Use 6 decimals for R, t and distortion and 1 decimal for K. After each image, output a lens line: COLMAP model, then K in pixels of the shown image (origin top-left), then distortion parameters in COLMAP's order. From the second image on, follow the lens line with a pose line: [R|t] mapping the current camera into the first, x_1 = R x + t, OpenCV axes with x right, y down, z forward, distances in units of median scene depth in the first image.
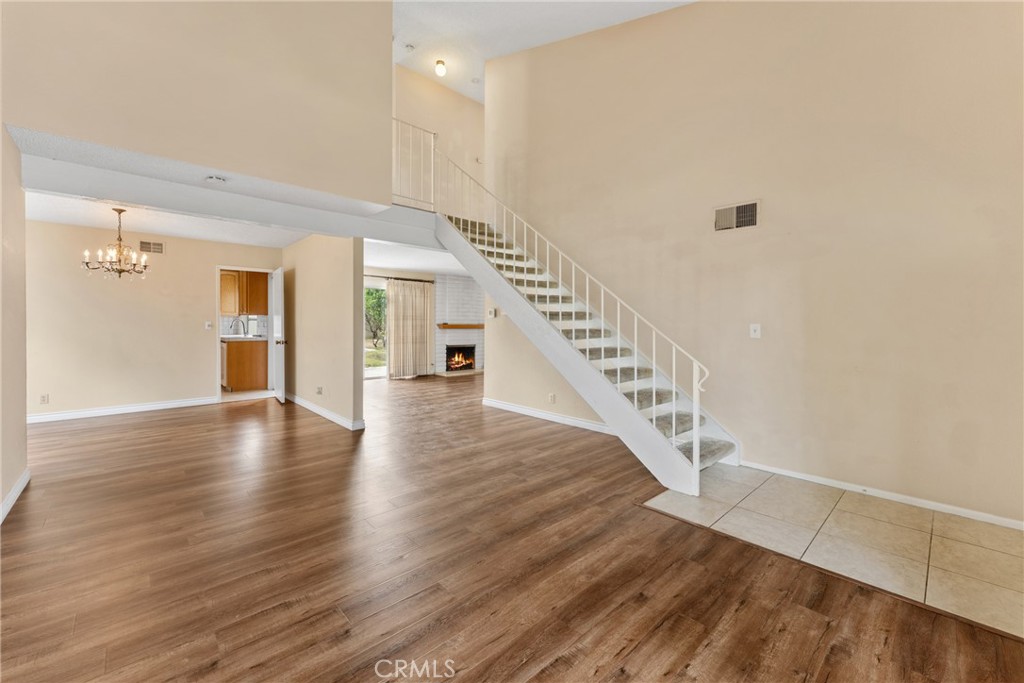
lens RADIAL K [[411.6, 0, 513.1], [0, 411.6, 324.5], [0, 0, 1]] dist [0.000799, 0.000027]
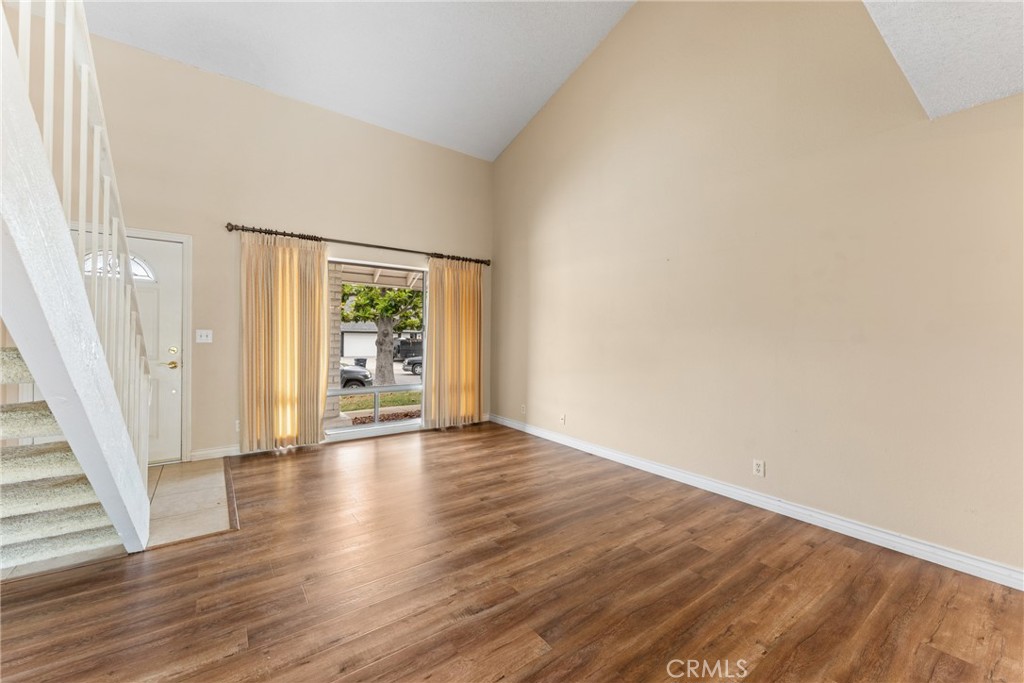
lens RADIAL K [[408.8, 0, 512.0], [0, 408.8, 341.5], [0, 0, 1]] dist [-0.000388, -0.000053]
pose [[-0.993424, -0.019076, 0.112897, -0.400619], [-0.017711, 0.999758, 0.013086, -0.001508], [-0.113120, 0.011001, -0.993520, 1.823414]]
